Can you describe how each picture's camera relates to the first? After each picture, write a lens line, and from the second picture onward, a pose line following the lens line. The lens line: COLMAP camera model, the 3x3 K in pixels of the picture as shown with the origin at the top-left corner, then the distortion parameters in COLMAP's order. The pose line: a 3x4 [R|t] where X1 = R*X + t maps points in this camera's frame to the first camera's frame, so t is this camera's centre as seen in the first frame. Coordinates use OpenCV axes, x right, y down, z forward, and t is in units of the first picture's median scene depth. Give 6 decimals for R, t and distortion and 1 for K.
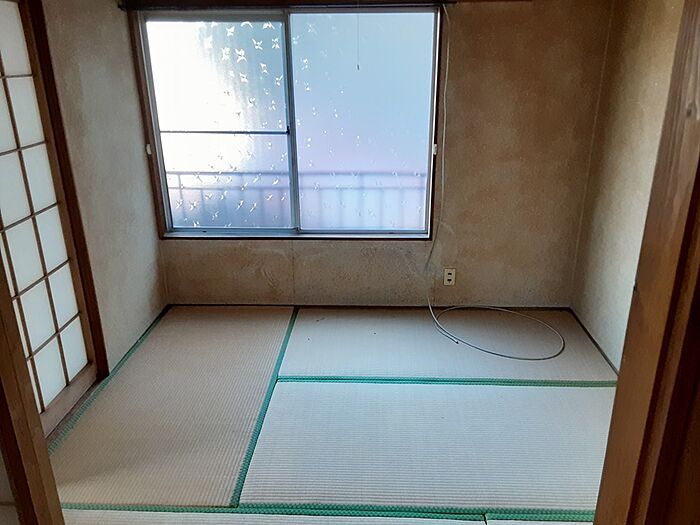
lens RADIAL K [[559.6, 0, 349.5], [0, 559.6, 259.4], [0, 0, 1]] dist [0.036857, -0.059813]
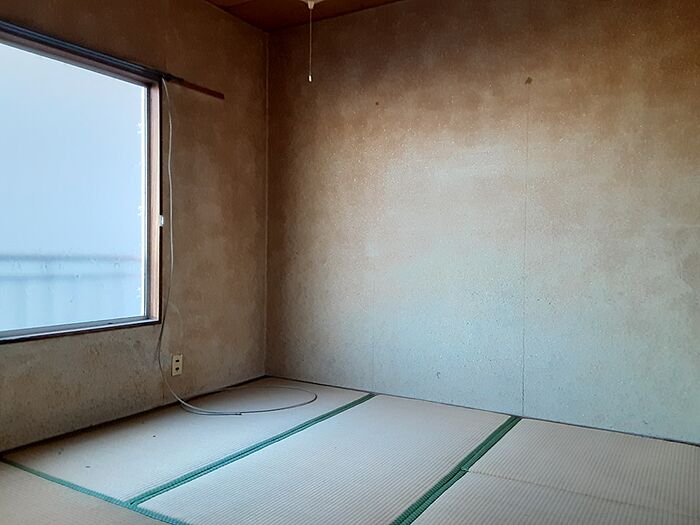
lens RADIAL K [[559.6, 0, 349.8], [0, 559.6, 261.6], [0, 0, 1]] dist [0.036857, -0.059813]
pose [[0.454211, 0.012394, 0.890808, -0.504909], [0.301456, 0.938782, -0.166770, 0.110893], [-0.838342, 0.344288, 0.422669, 0.340445]]
